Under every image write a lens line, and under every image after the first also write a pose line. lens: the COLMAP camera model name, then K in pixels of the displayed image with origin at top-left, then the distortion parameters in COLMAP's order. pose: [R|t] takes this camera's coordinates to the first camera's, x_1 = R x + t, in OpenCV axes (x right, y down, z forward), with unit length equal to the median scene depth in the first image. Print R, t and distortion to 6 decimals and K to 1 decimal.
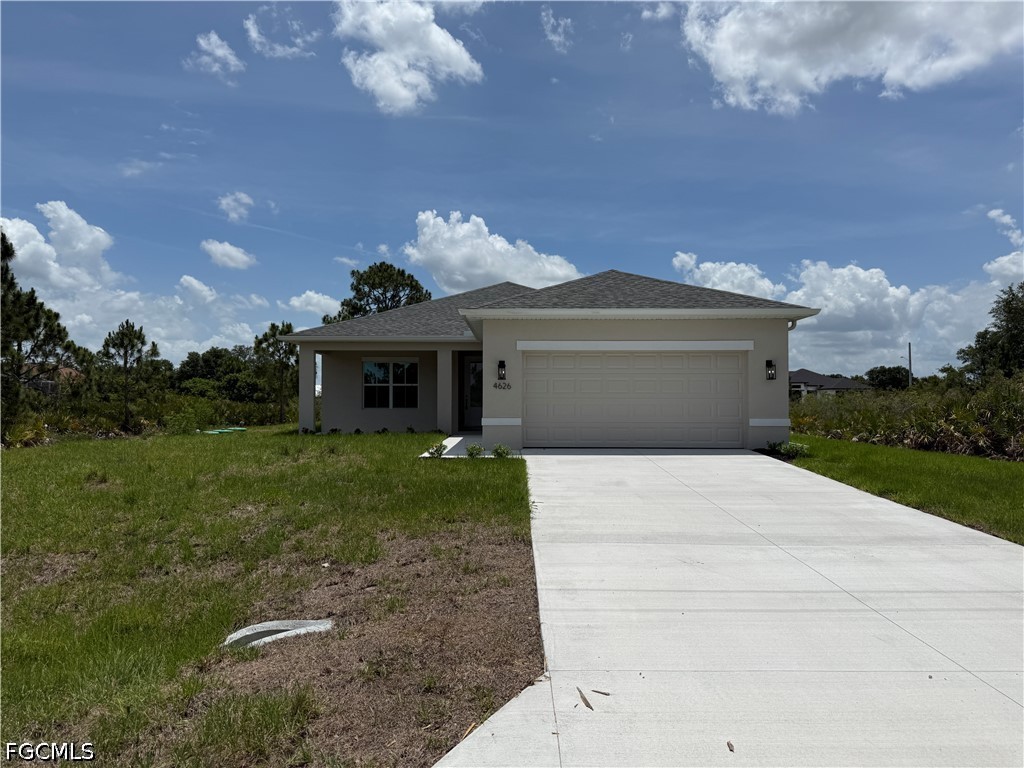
lens RADIAL K [[722.8, 0, 514.4], [0, 722.8, 388.1], [0, 0, 1]] dist [0.085235, -0.126016]
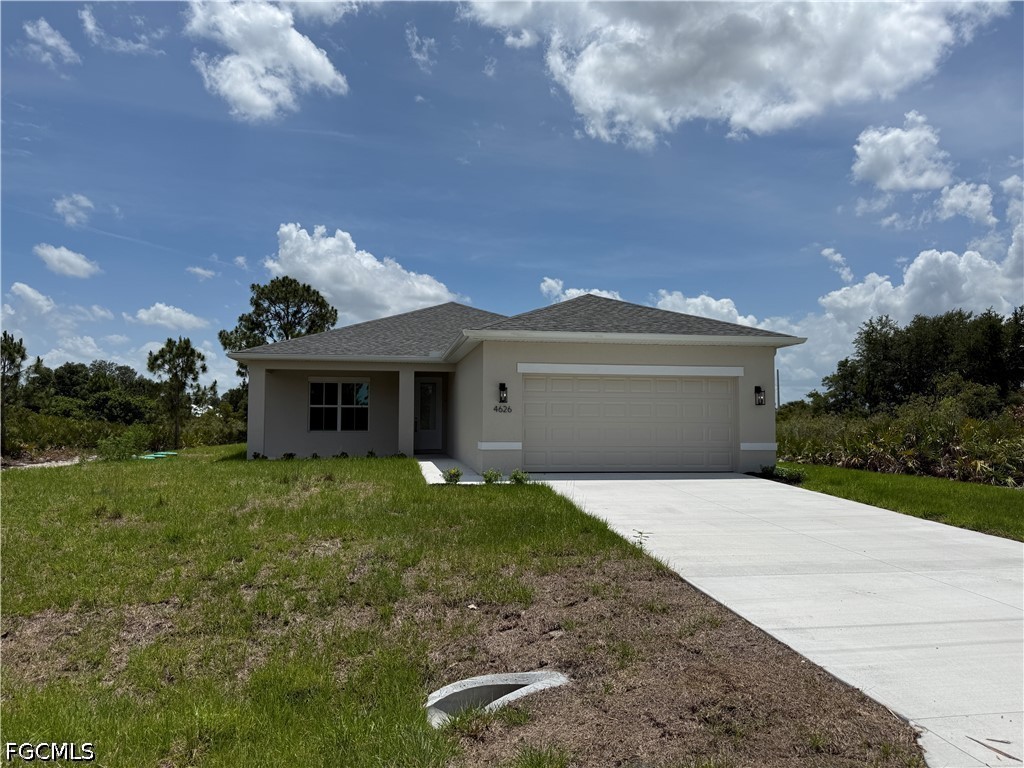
lens RADIAL K [[725.5, 0, 508.3], [0, 725.5, 379.4], [0, 0, 1]] dist [0.089938, -0.123032]
pose [[0.986686, 0.013208, 0.162101, -0.102939], [-0.006606, 0.999129, -0.041203, -0.001695], [-0.162504, 0.039583, 0.985914, 0.020944]]
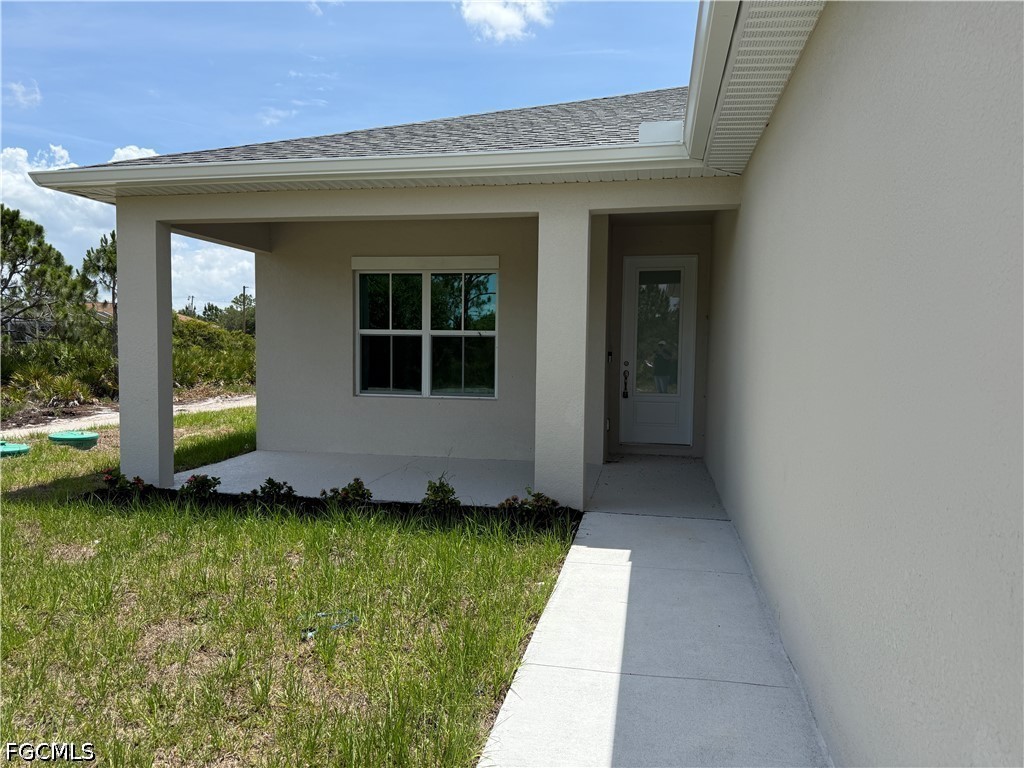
lens RADIAL K [[722.8, 0, 514.4], [0, 722.8, 388.1], [0, 0, 1]] dist [0.085235, -0.126016]
pose [[0.987331, 0.022903, -0.157010, -0.059900], [-0.010697, 0.996885, 0.078145, -0.005520], [0.158311, -0.075475, 0.984500, 0.616709]]
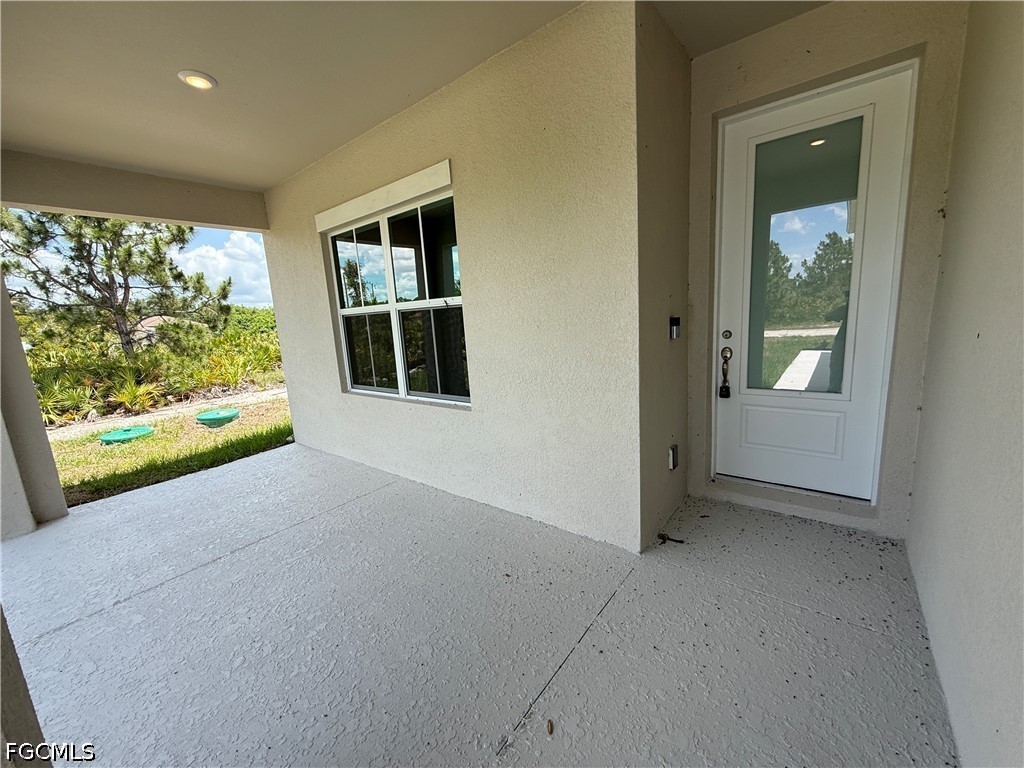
lens RADIAL K [[407.9, 0, 510.1], [0, 407.9, 384.6], [0, 0, 1]] dist [-0.001070, 0.000705]
pose [[0.806740, 0.051800, -0.588632, -0.041625], [0.074510, 0.979282, 0.188296, -0.001569], [0.586190, -0.195765, 0.786166, 0.885912]]
